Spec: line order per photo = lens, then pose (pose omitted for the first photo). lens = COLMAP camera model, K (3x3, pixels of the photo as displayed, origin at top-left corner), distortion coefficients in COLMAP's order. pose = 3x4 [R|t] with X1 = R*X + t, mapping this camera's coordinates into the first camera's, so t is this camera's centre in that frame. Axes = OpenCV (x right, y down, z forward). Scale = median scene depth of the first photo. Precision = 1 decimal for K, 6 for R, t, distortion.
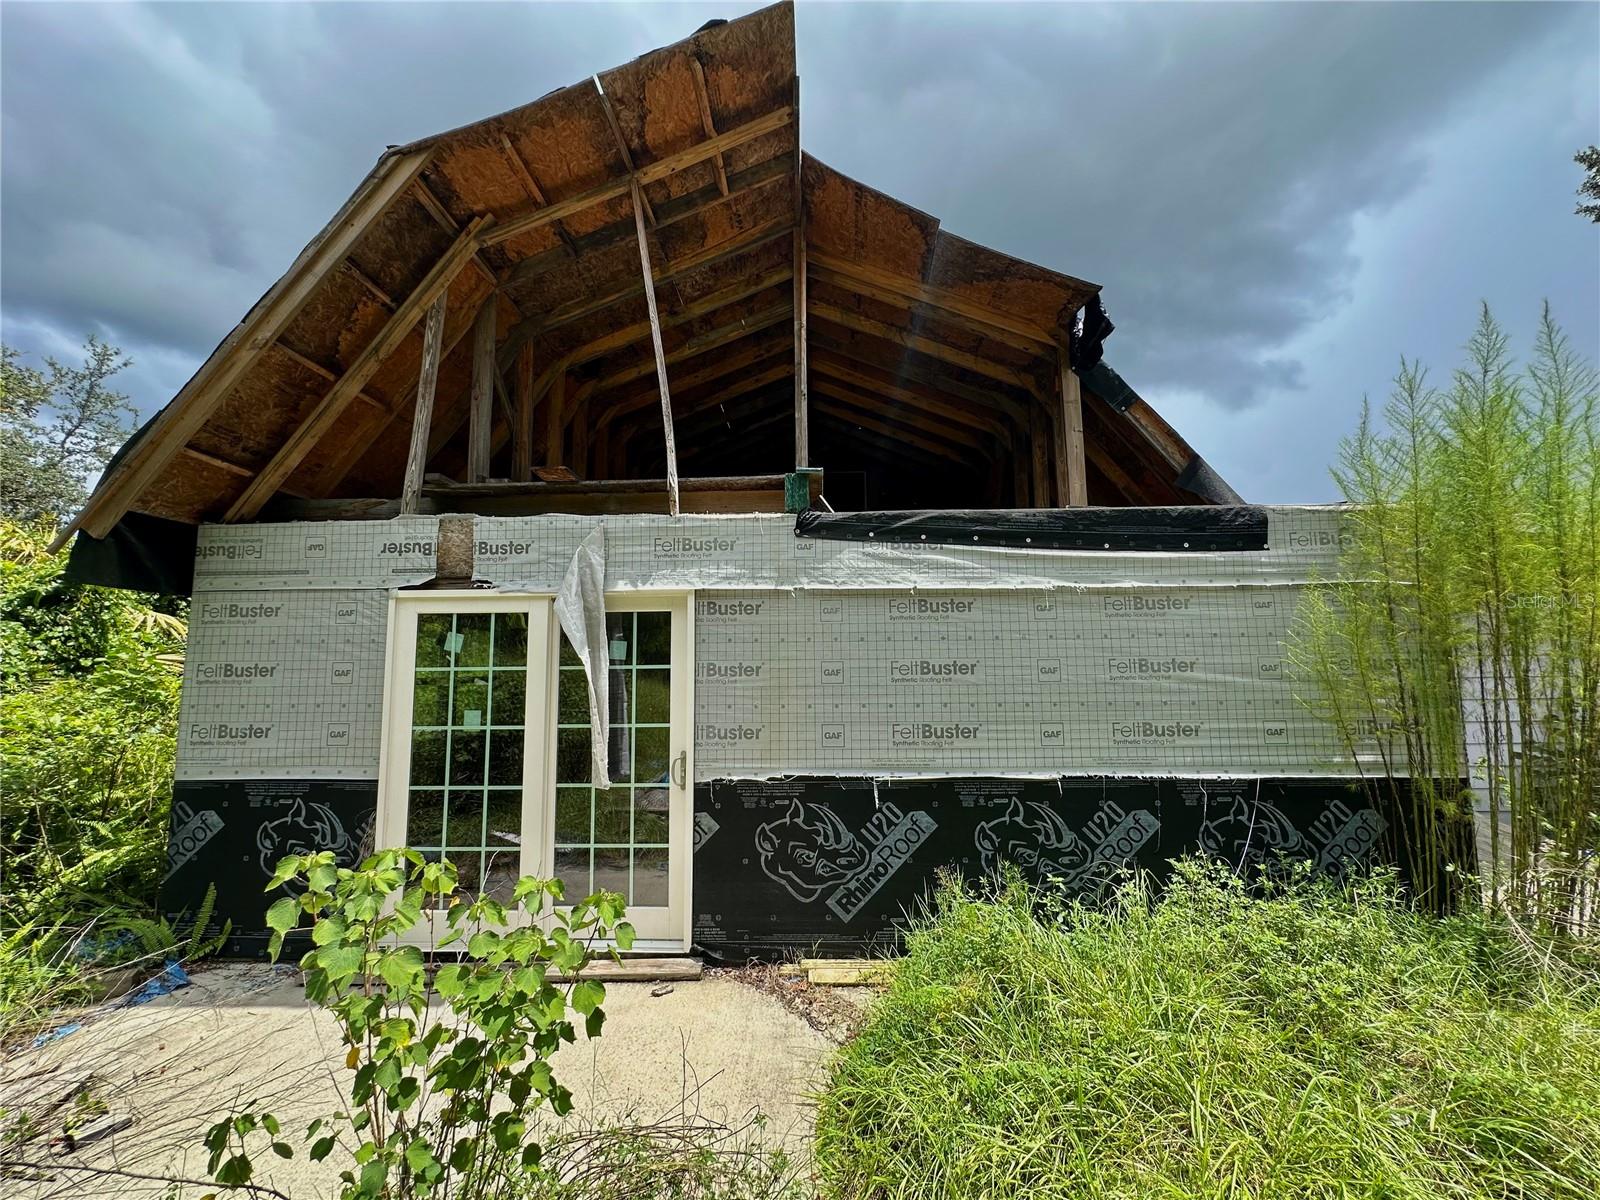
lens RADIAL K [[629.6, 0, 800.0], [0, 629.6, 600.0], [0, 0, 1]] dist [-0.000116, 0.000031]
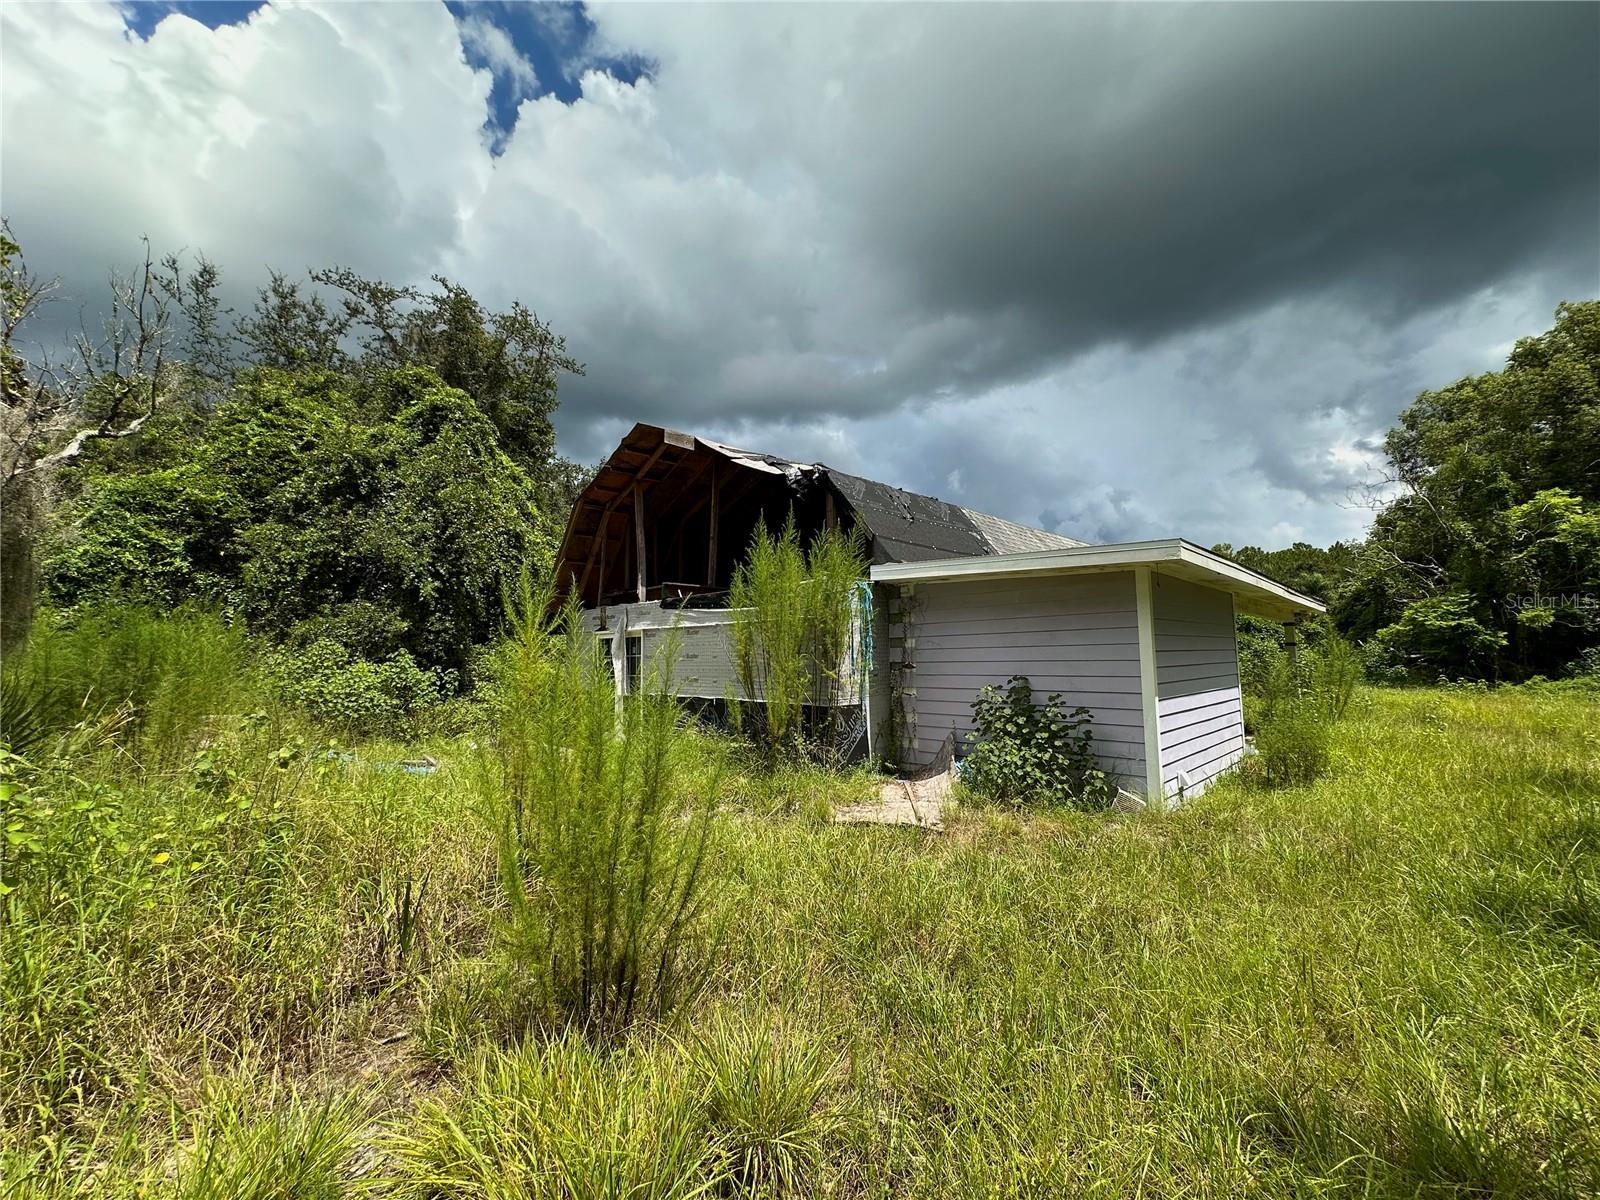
lens RADIAL K [[629.6, 0, 800.0], [0, 629.6, 600.0], [0, 0, 1]] dist [-0.000116, 0.000031]
pose [[0.717733, -0.065882, -0.693195, 2.325875], [0.079955, 0.996727, -0.011945, -0.056878], [0.691713, -0.046852, 0.720651, -0.562504]]
